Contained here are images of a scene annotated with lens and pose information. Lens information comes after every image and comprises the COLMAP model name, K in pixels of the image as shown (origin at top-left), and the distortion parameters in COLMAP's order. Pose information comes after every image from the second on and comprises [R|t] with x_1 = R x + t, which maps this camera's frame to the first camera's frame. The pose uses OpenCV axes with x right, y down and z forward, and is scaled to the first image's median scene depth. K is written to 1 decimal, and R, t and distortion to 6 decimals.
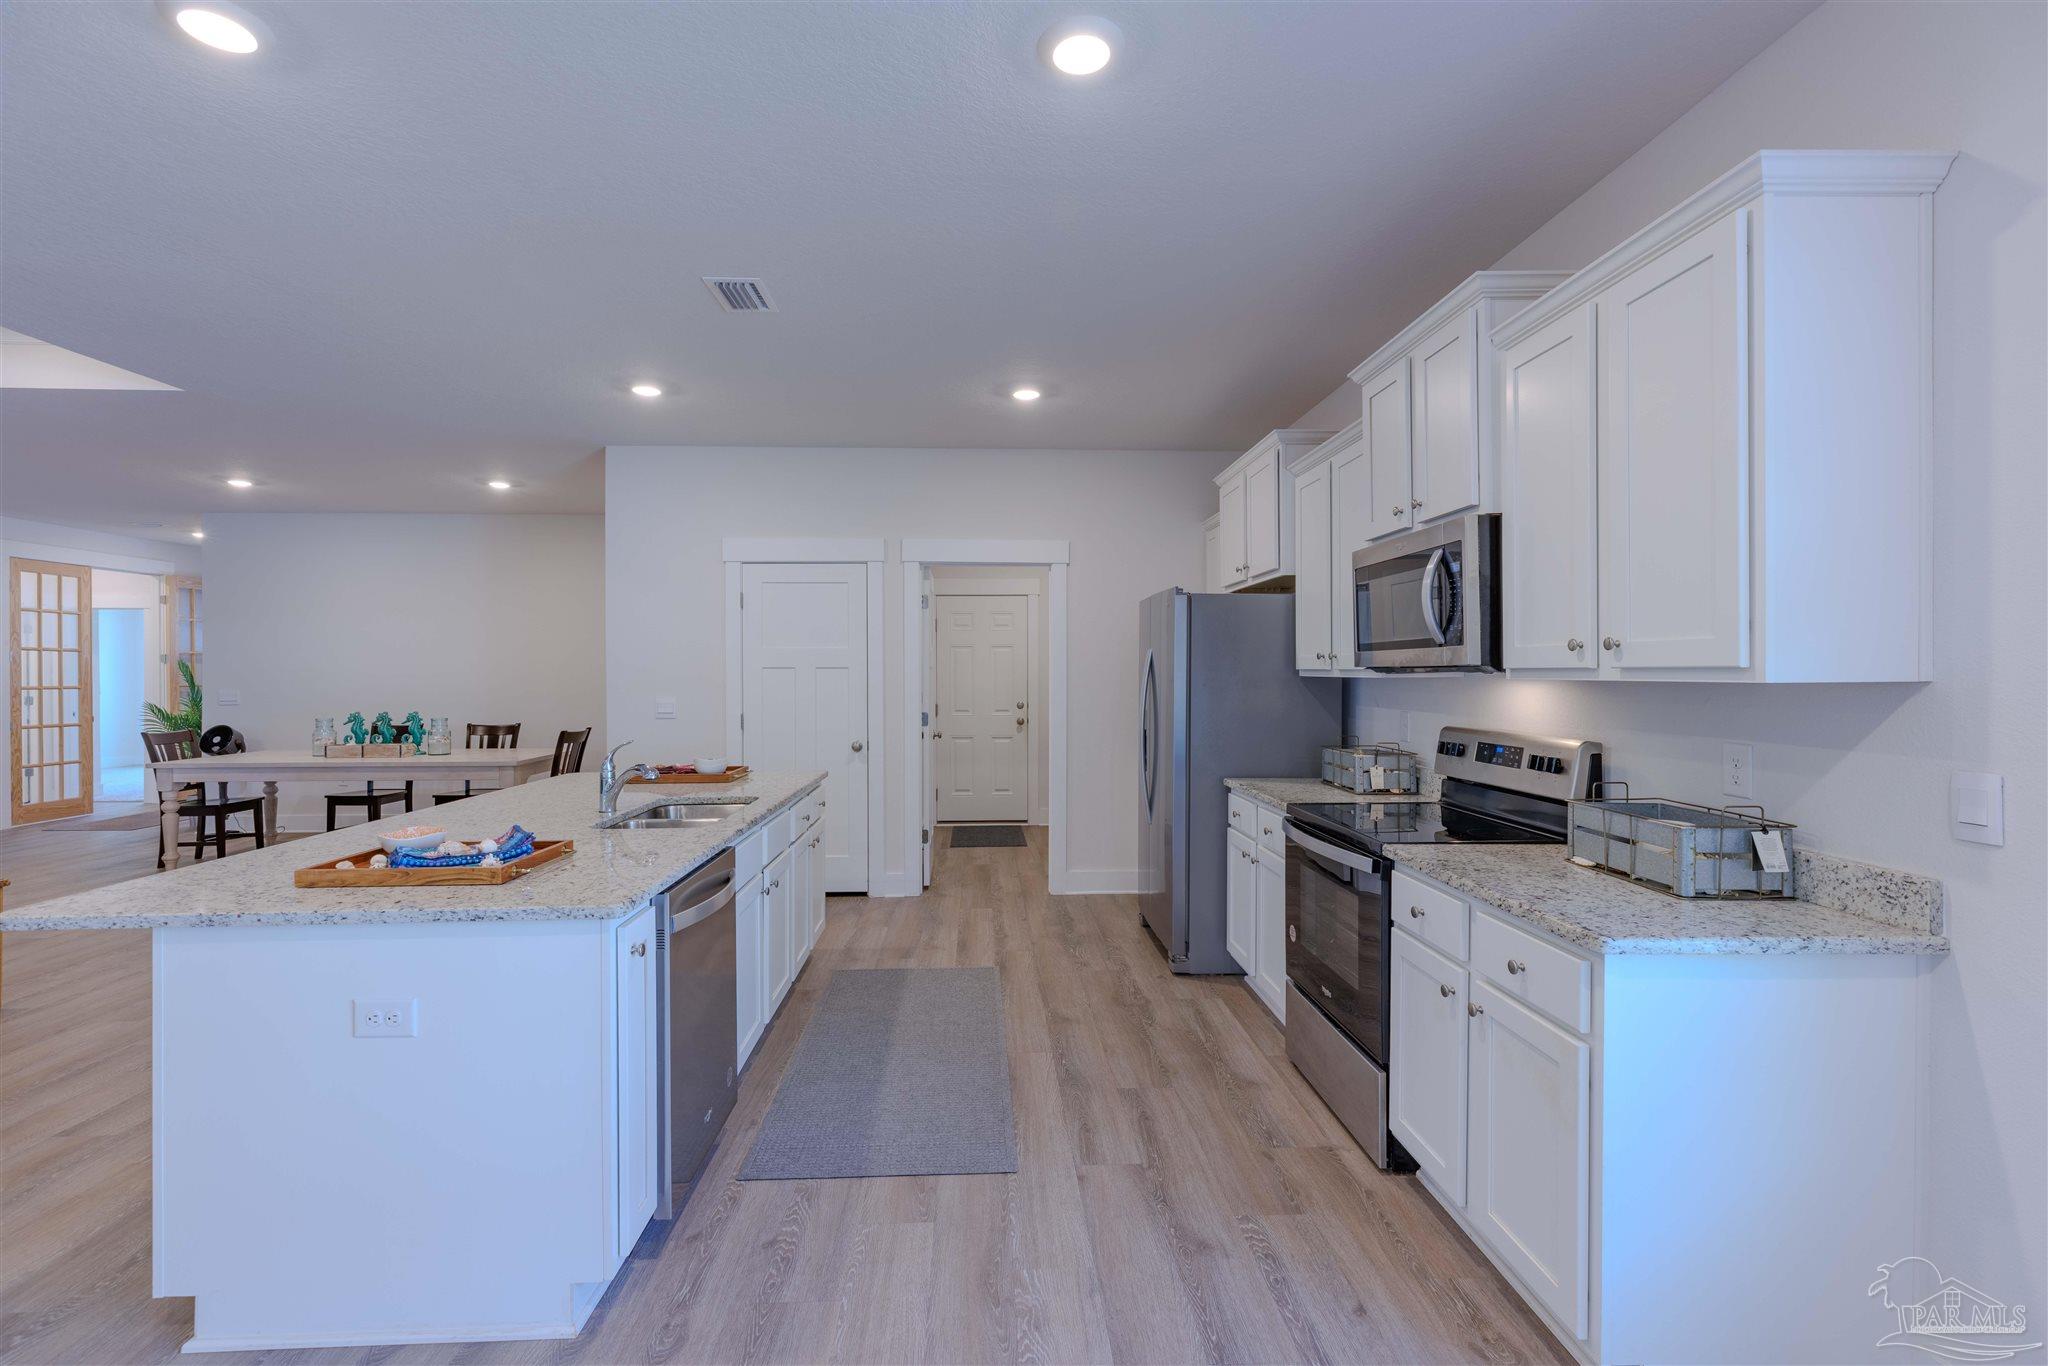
lens RADIAL K [[929.6, 0, 1015.2], [0, 929.6, 676.9], [0, 0, 1]] dist [0.000234, 0.000053]
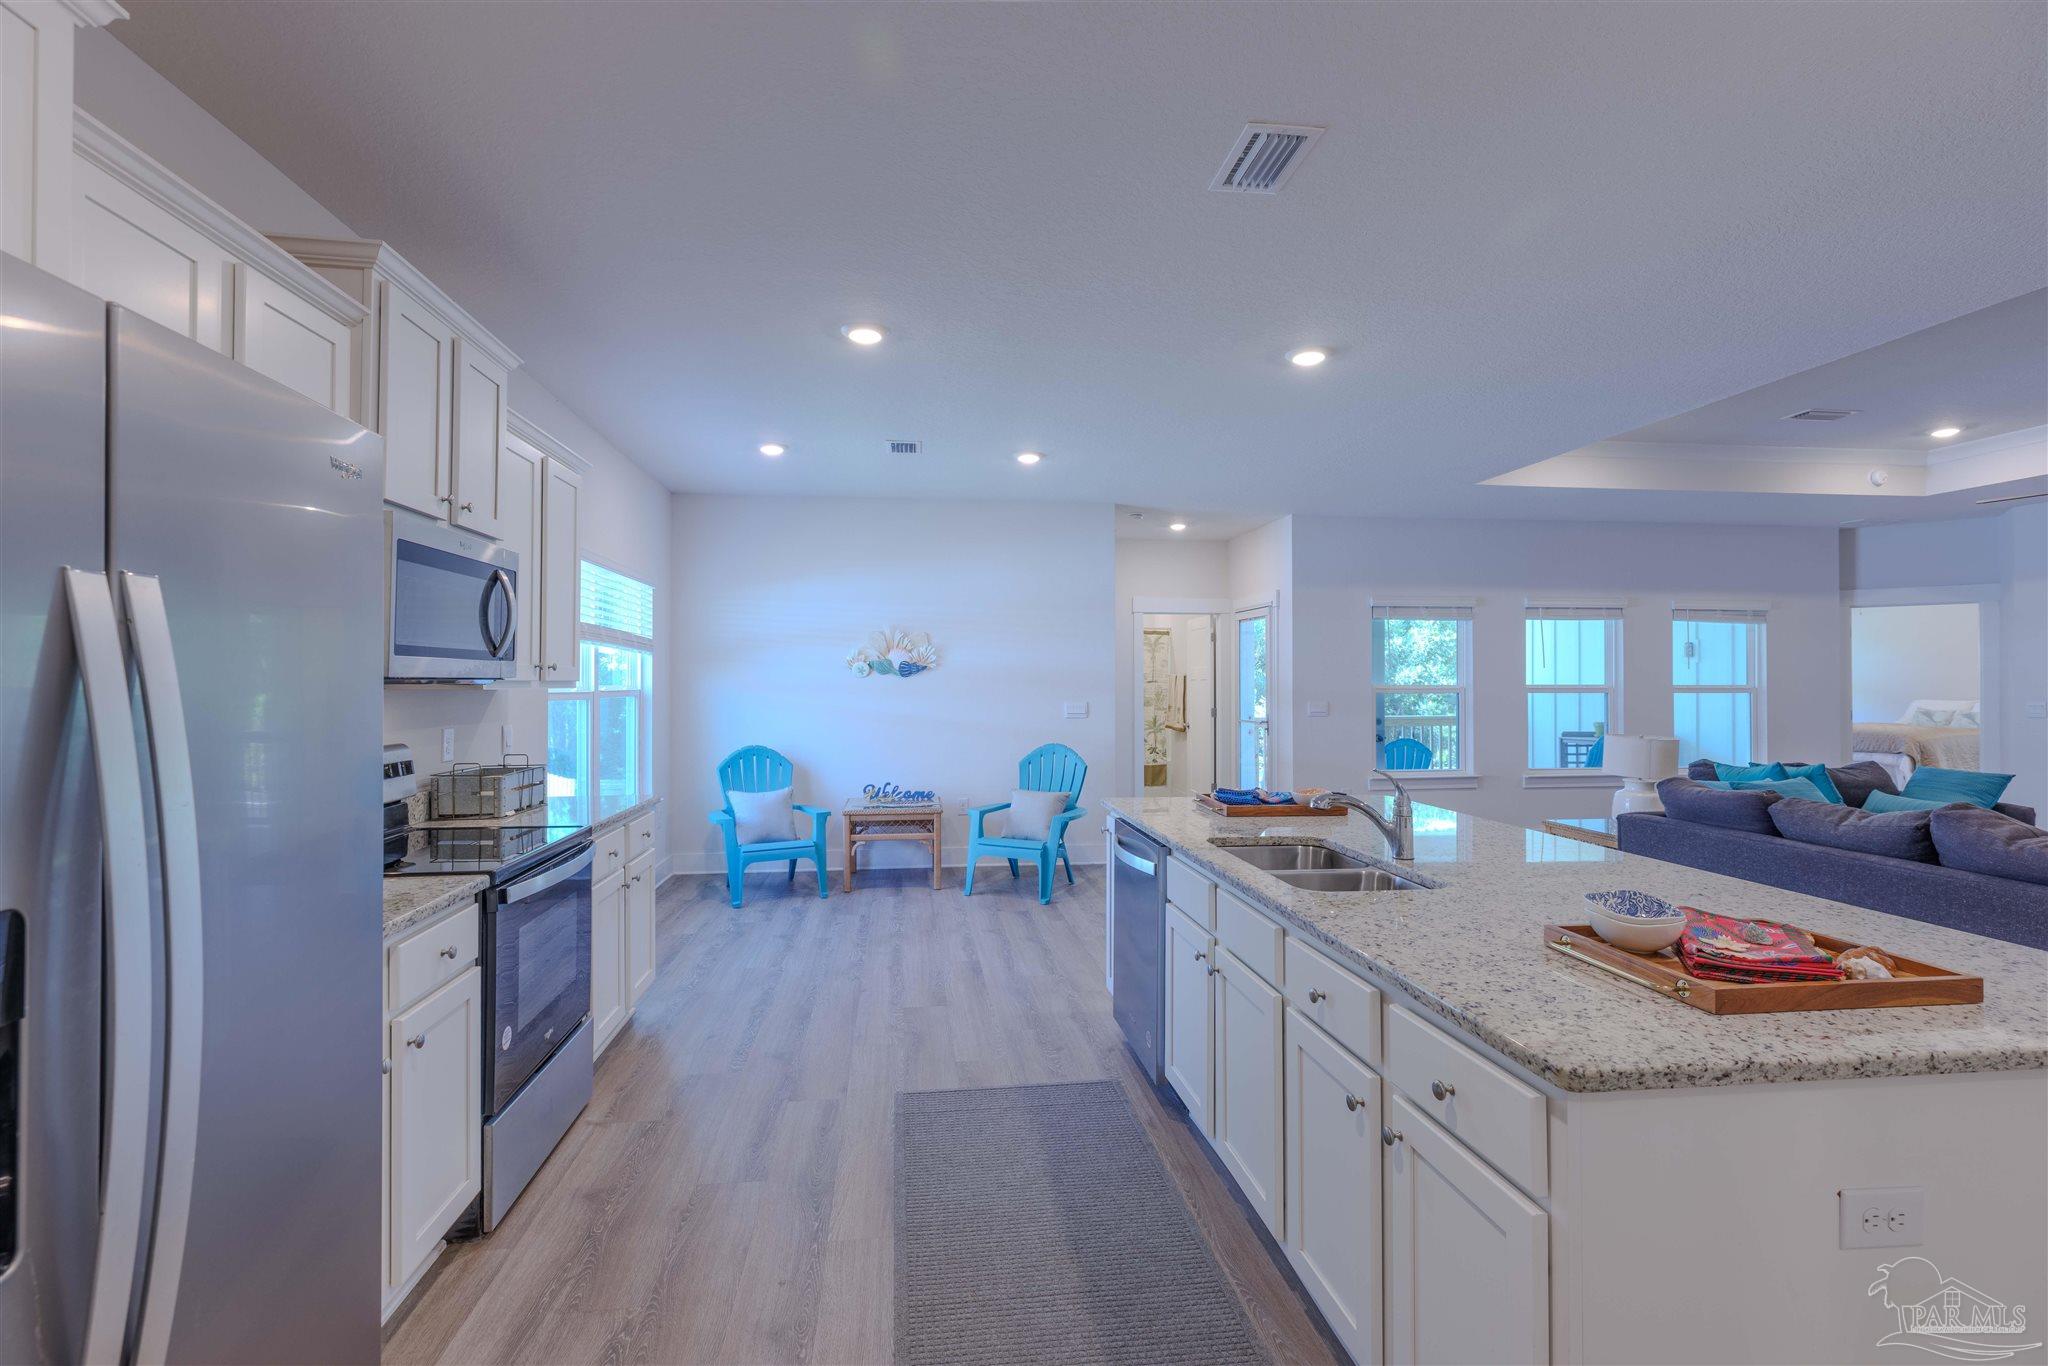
lens RADIAL K [[919.6, 0, 1024.0], [0, 919.6, 683.0], [0, 0, 1]] dist [0.000956, 0.000309]
pose [[-0.995726, -0.000490, -0.092359, -0.041402], [-0.001053, 0.999981, 0.006047, -0.011222], [0.092354, 0.006119, -0.995707, 1.700710]]
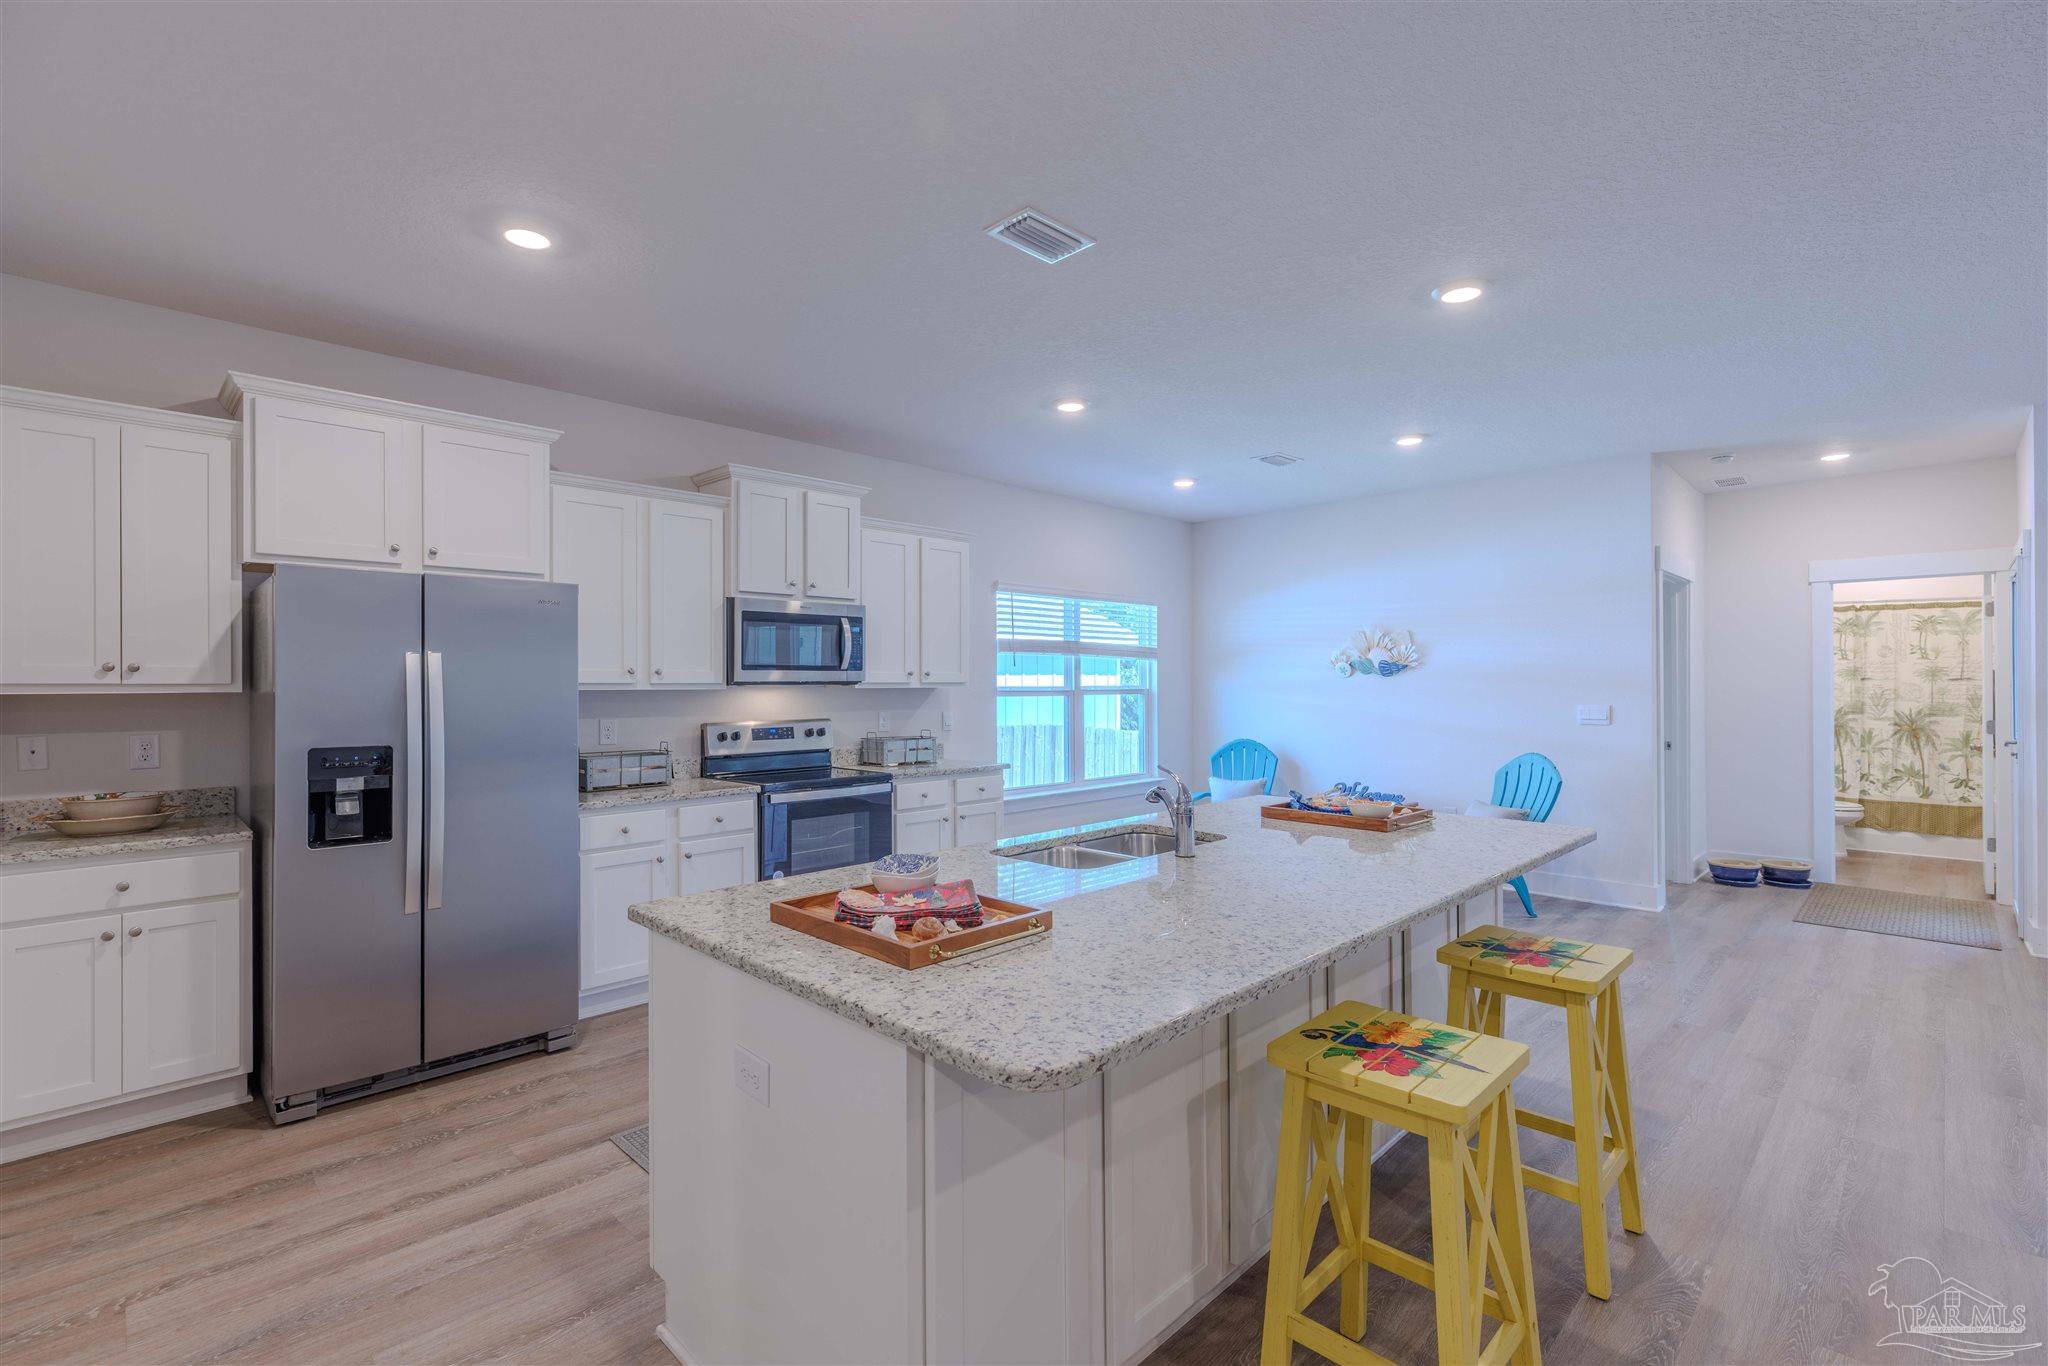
lens RADIAL K [[929.6, 0, 1015.2], [0, 929.6, 676.9], [0, 0, 1]] dist [0.000234, 0.000053]
pose [[-0.678206, 0.006670, 0.734842, -0.901105], [0.006630, 0.999974, -0.002958, -0.010648], [-0.734842, 0.002866, -0.678232, 1.603284]]
